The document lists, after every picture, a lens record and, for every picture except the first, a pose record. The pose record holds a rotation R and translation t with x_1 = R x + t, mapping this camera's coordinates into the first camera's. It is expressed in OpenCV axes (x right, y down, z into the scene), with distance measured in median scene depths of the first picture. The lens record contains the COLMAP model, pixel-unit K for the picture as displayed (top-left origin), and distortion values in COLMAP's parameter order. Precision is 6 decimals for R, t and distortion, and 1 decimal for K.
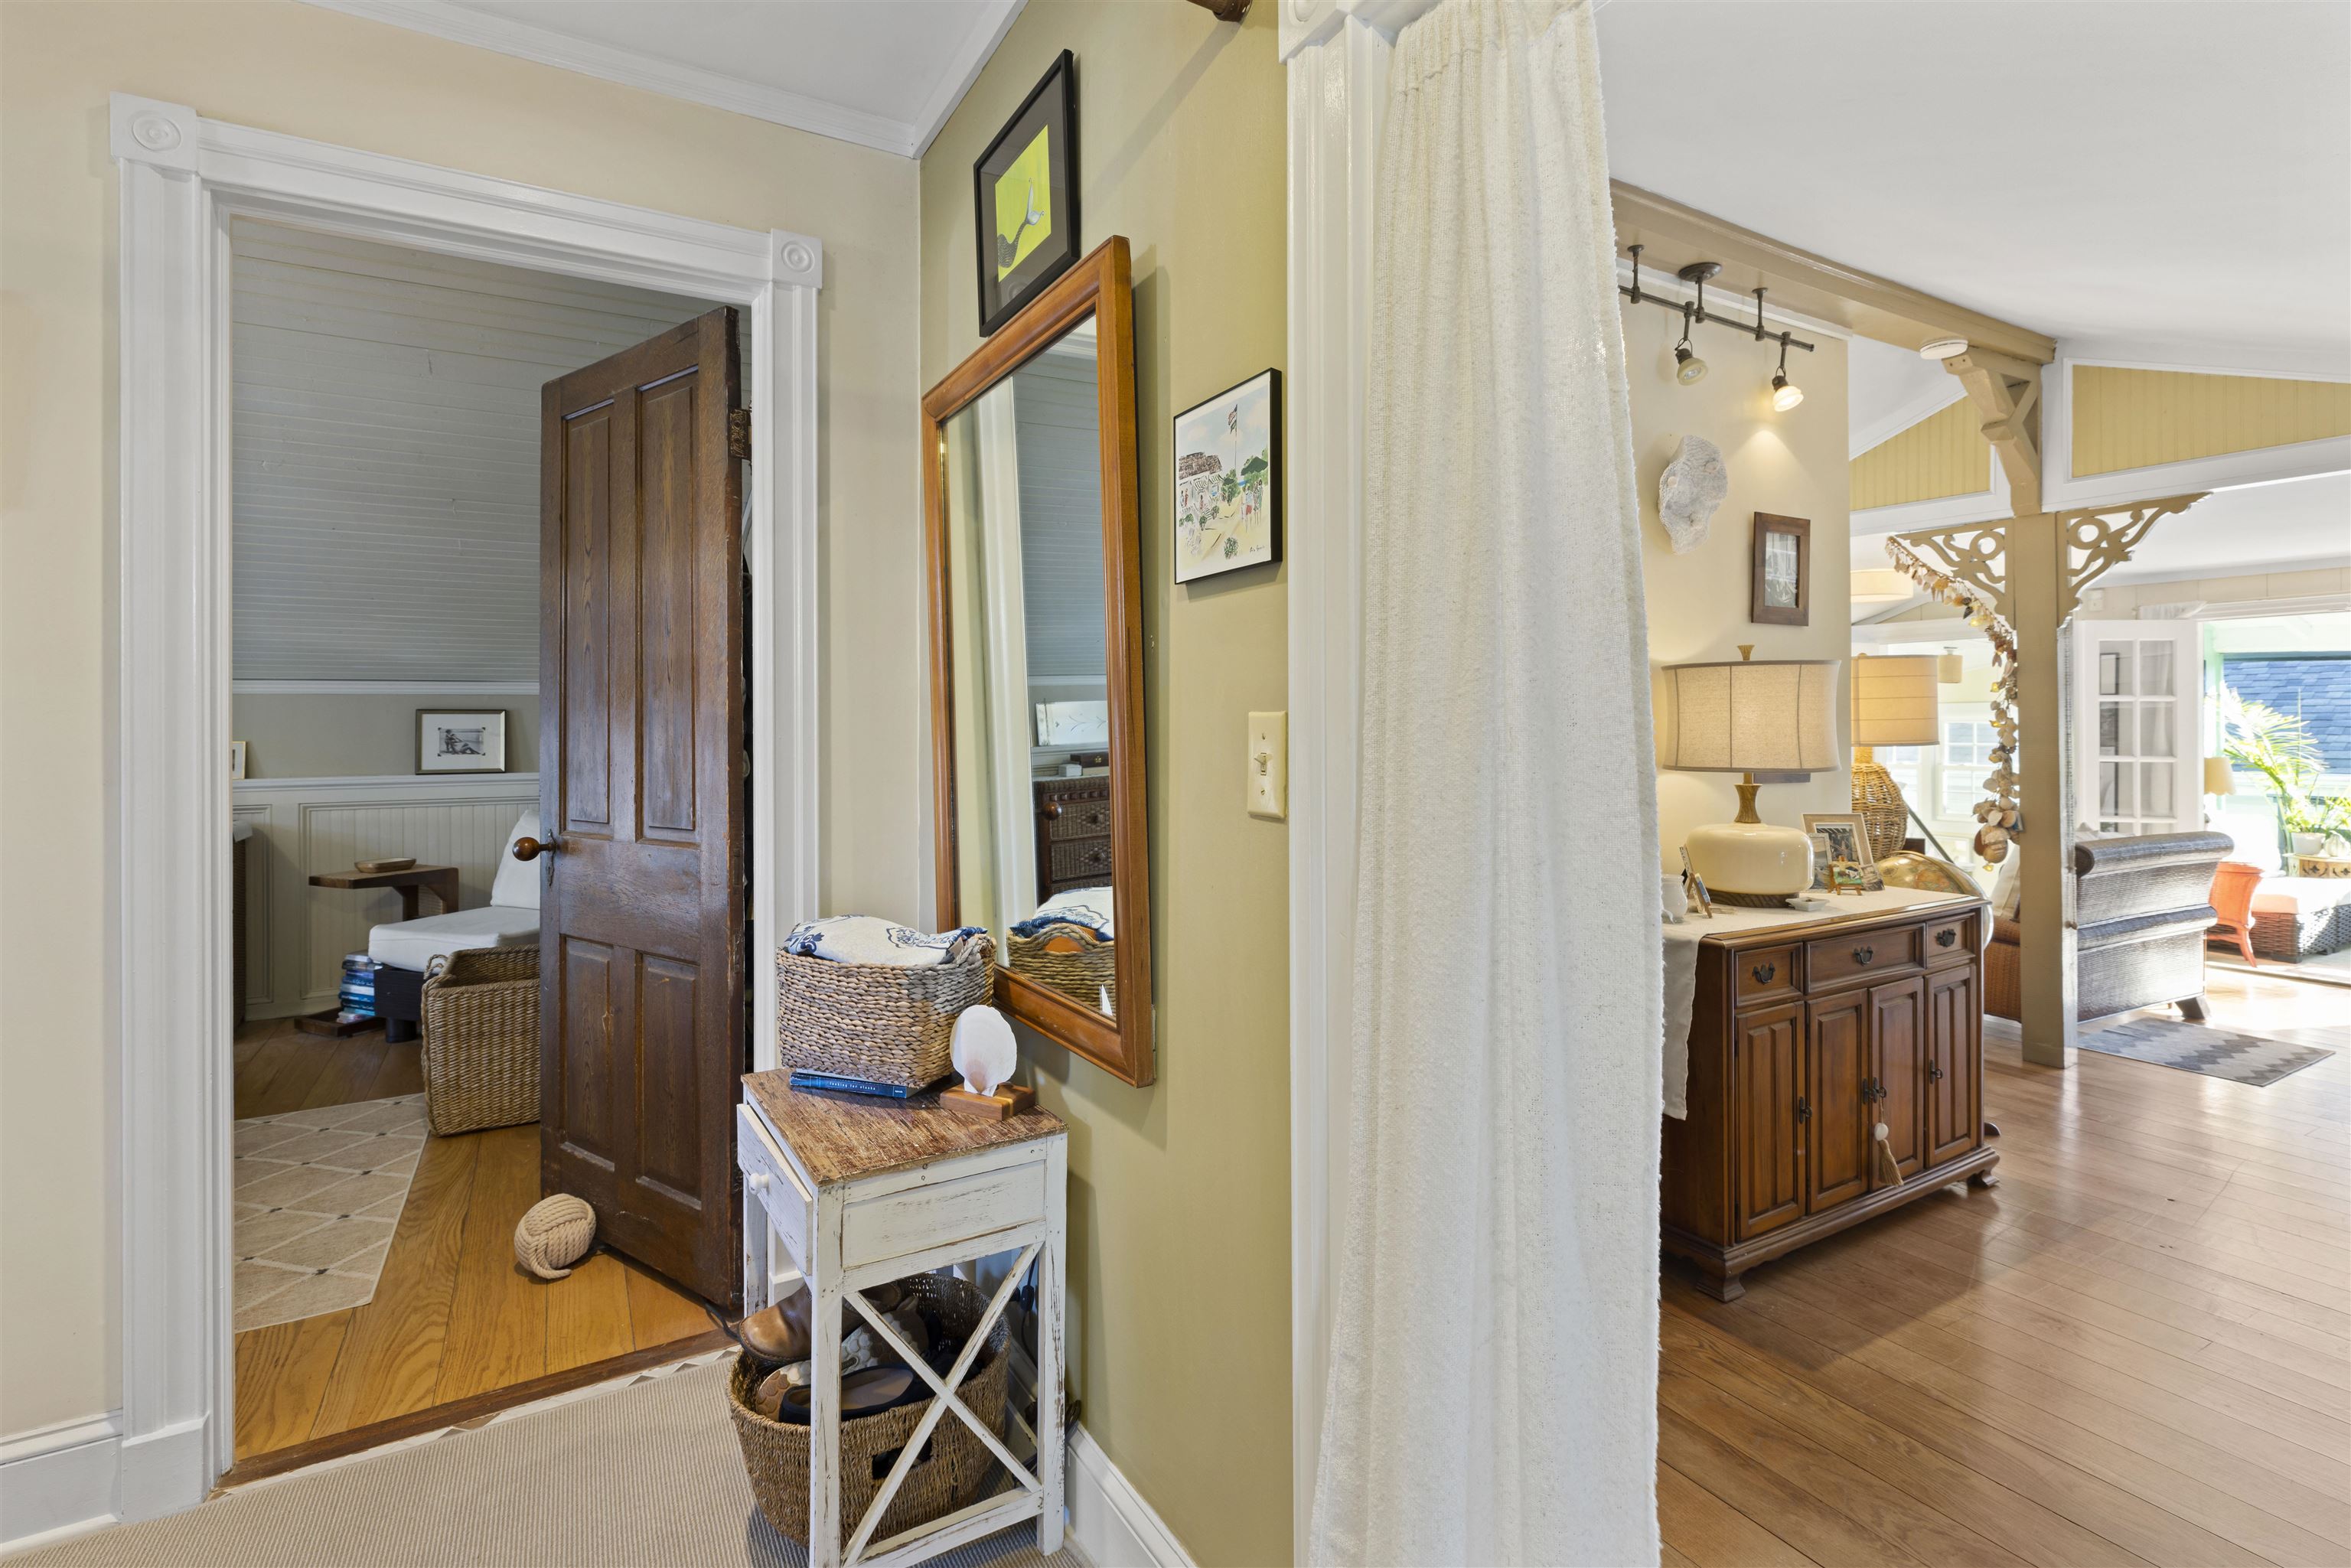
lens RADIAL K [[1068.5, 0, 1135.8], [0, 1068.5, 724.3], [0, 0, 1]] dist [0.012156, 0.000021]
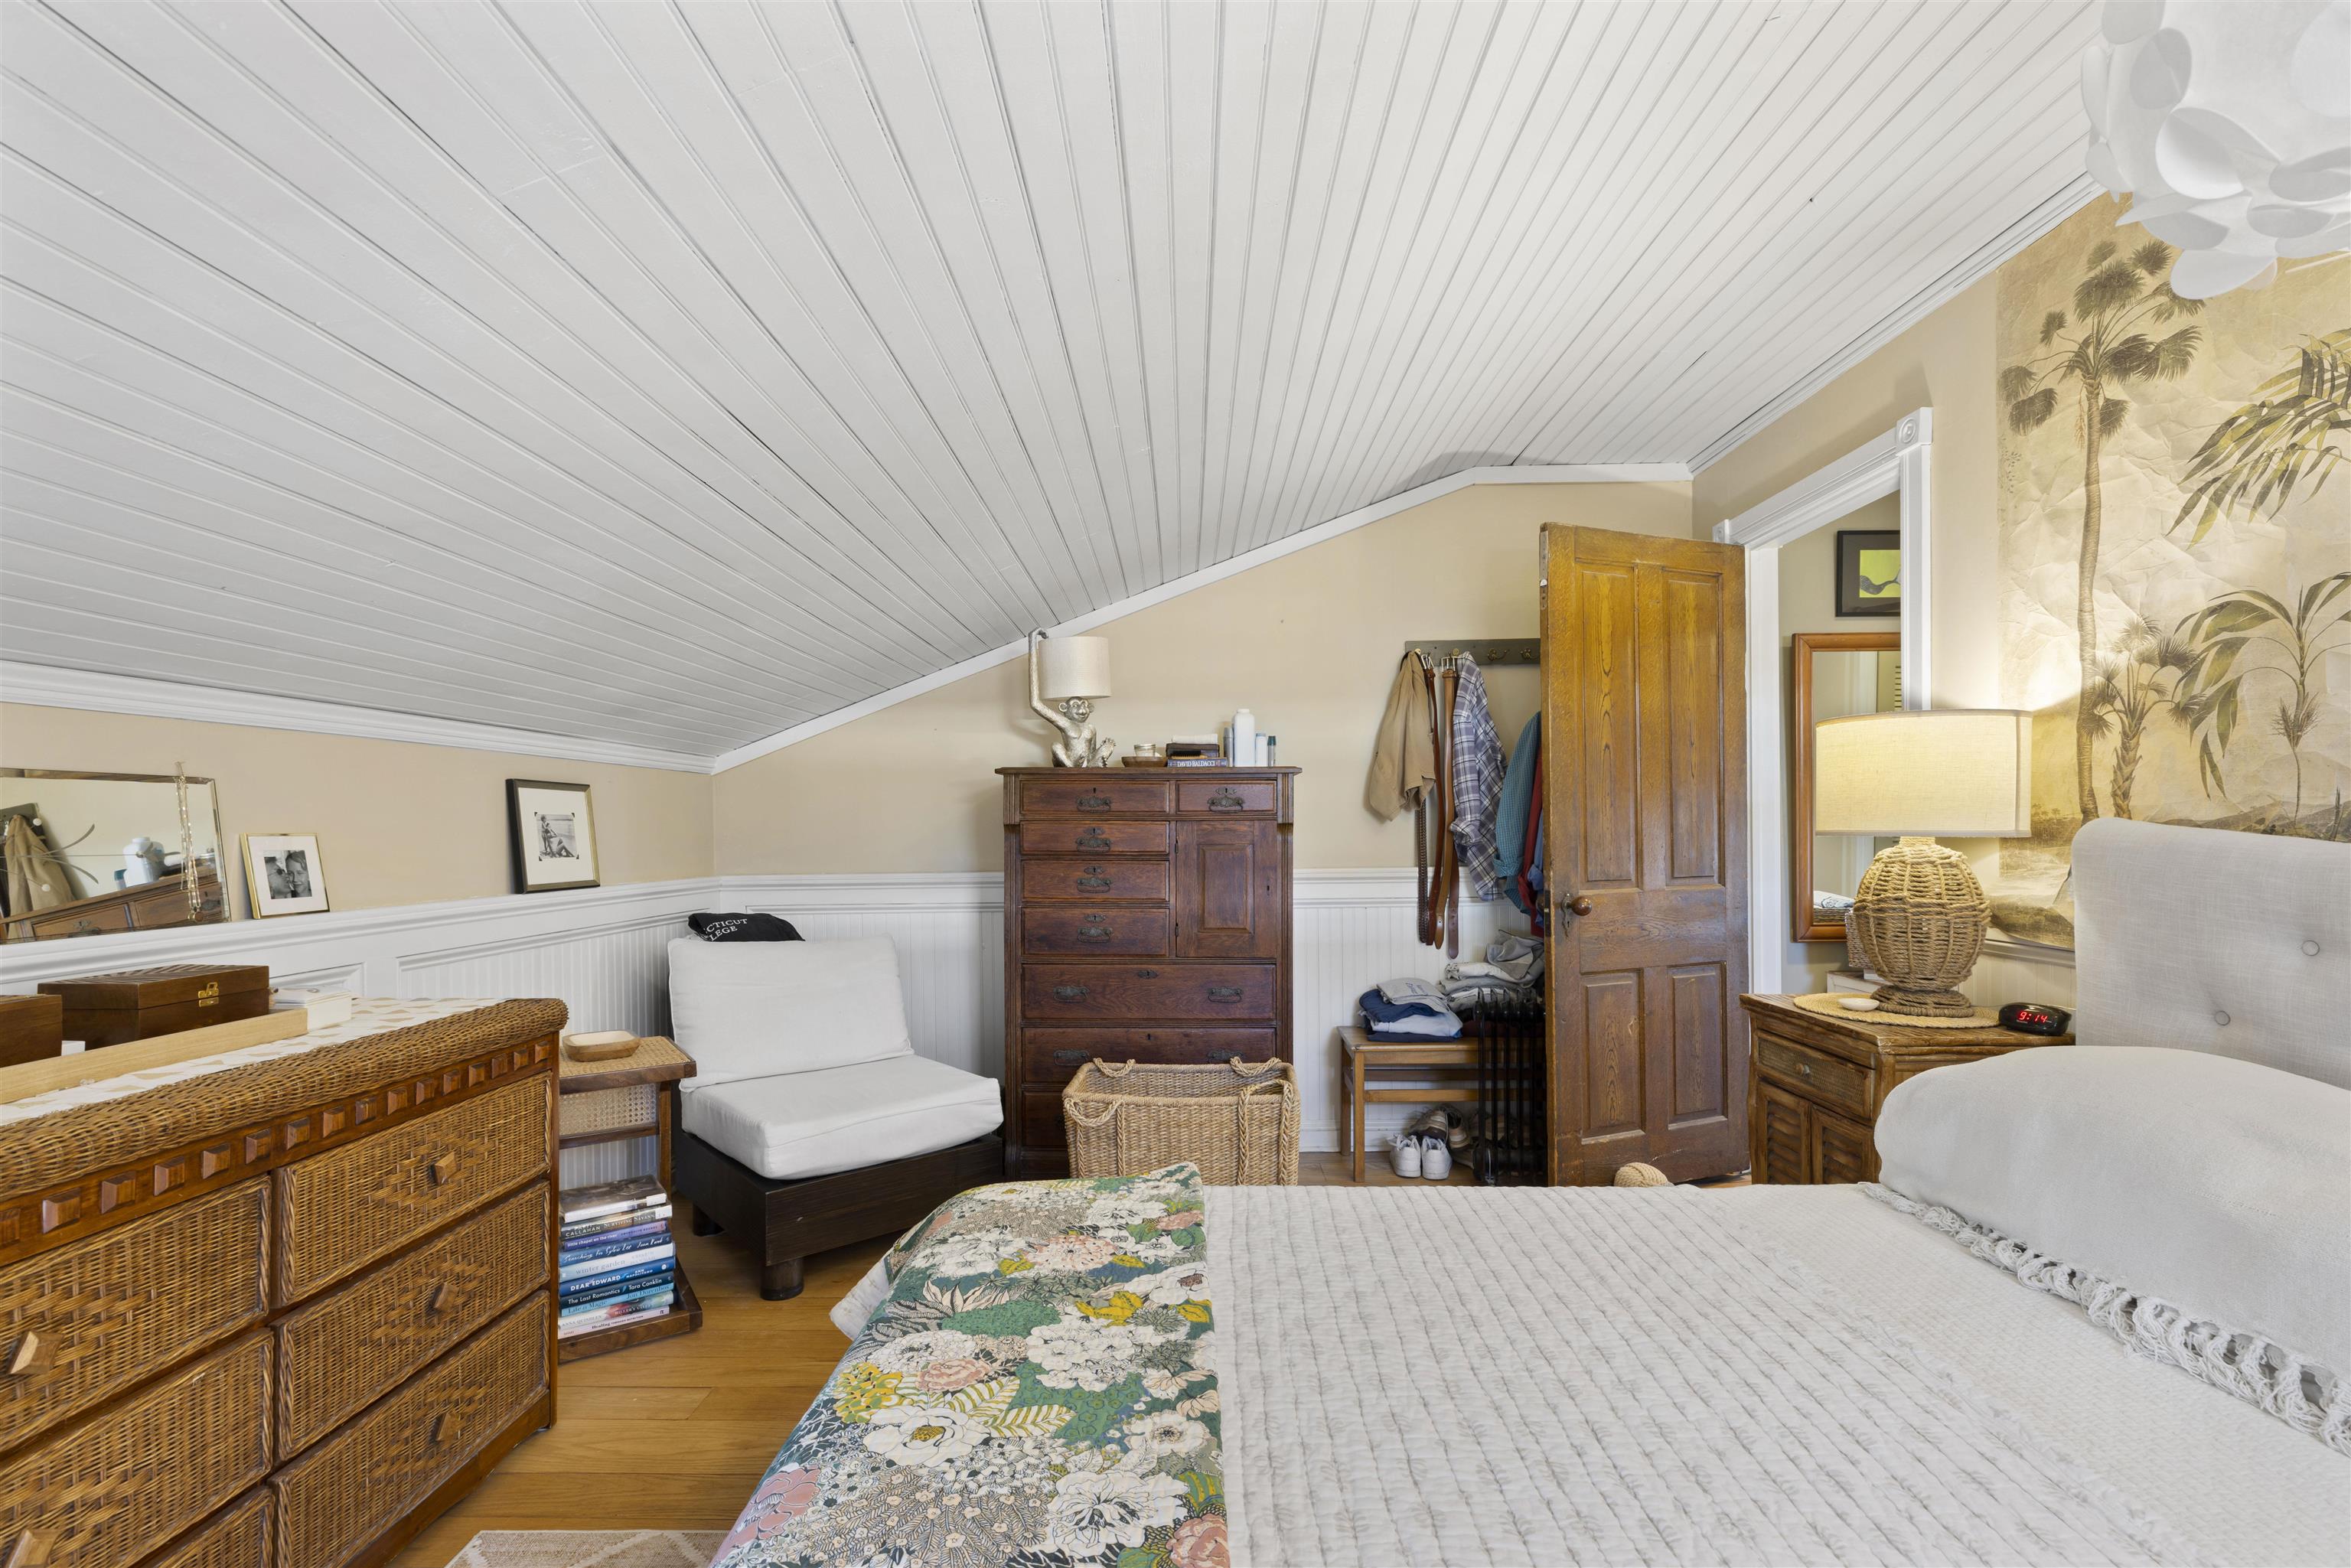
lens RADIAL K [[1068.5, 0, 1170.3], [0, 1068.5, 796.3], [0, 0, 1]] dist [0.012156, 0.000021]
pose [[0.506676, 0.021417, 0.861871, -1.292584], [0.003418, 0.999634, -0.026849, 0.015038], [-0.862130, 0.016549, 0.506417, 0.544860]]
